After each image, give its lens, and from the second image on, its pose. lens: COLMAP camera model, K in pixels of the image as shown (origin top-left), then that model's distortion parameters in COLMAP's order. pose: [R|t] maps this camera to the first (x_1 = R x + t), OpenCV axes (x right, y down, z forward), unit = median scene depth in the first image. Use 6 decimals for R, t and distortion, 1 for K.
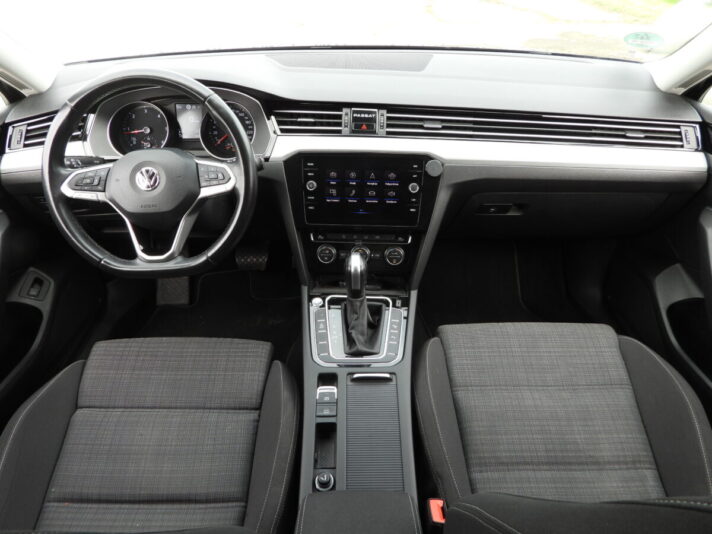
lens RADIAL K [[506.7, 0, 356.0], [0, 506.7, 267.0], [0, 0, 1]] dist [-0.008054, -0.000252]
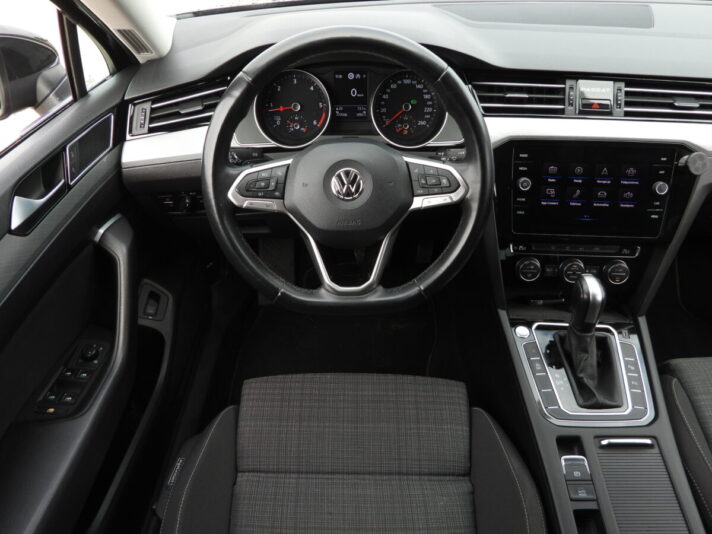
lens RADIAL K [[506.7, 0, 356.0], [0, 506.7, 267.0], [0, 0, 1]] dist [-0.008054, -0.000252]
pose [[0.999894, 0.006088, -0.013241, -0.332868], [-0.004962, 0.996496, 0.083498, -0.098585], [0.013703, -0.083423, 0.996420, 0.225653]]
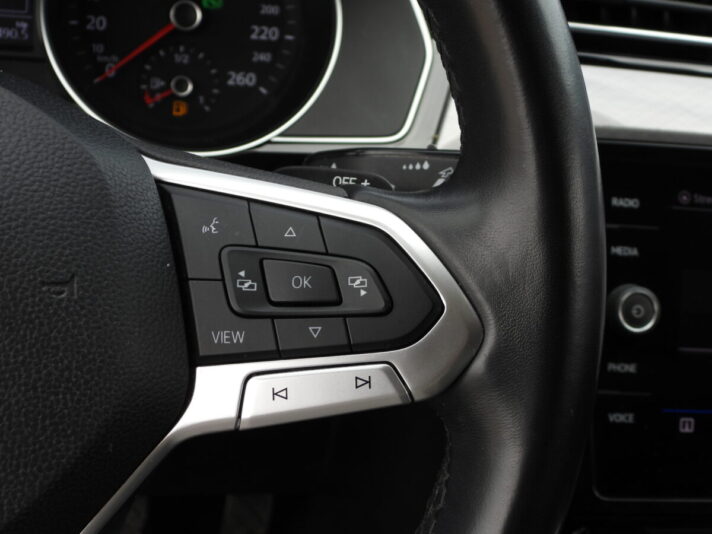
lens RADIAL K [[1049.1, 0, 356.0], [0, 1049.1, 267.0], [0, 0, 1]] dist [-0.004050, -0.007111]
pose [[0.975221, 0.032695, 0.218805, -0.286540], [-0.006508, 0.992831, -0.119348, -0.127574], [-0.221139, 0.114967, 0.968442, 0.625620]]
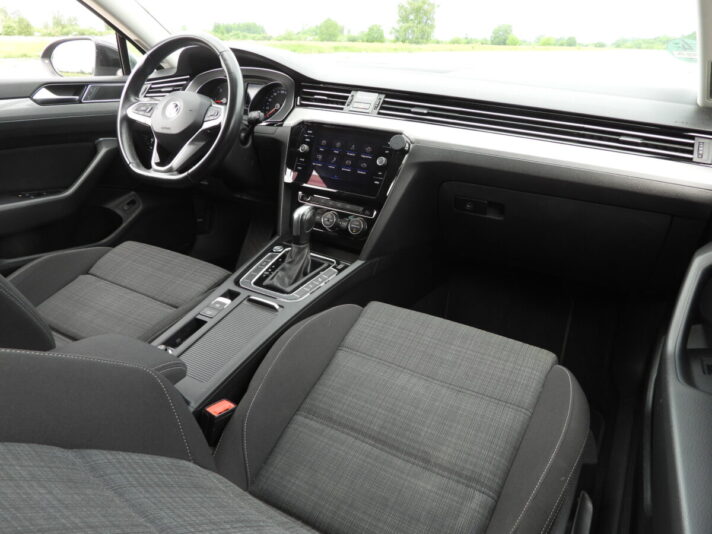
lens RADIAL K [[506.7, 0, 356.0], [0, 506.7, 267.0], [0, 0, 1]] dist [-0.008054, -0.000252]
pose [[0.862846, 0.226886, -0.451686, 0.587548], [-0.314749, 0.940383, -0.128895, 0.198794], [0.395513, 0.253384, 0.882817, 0.112970]]
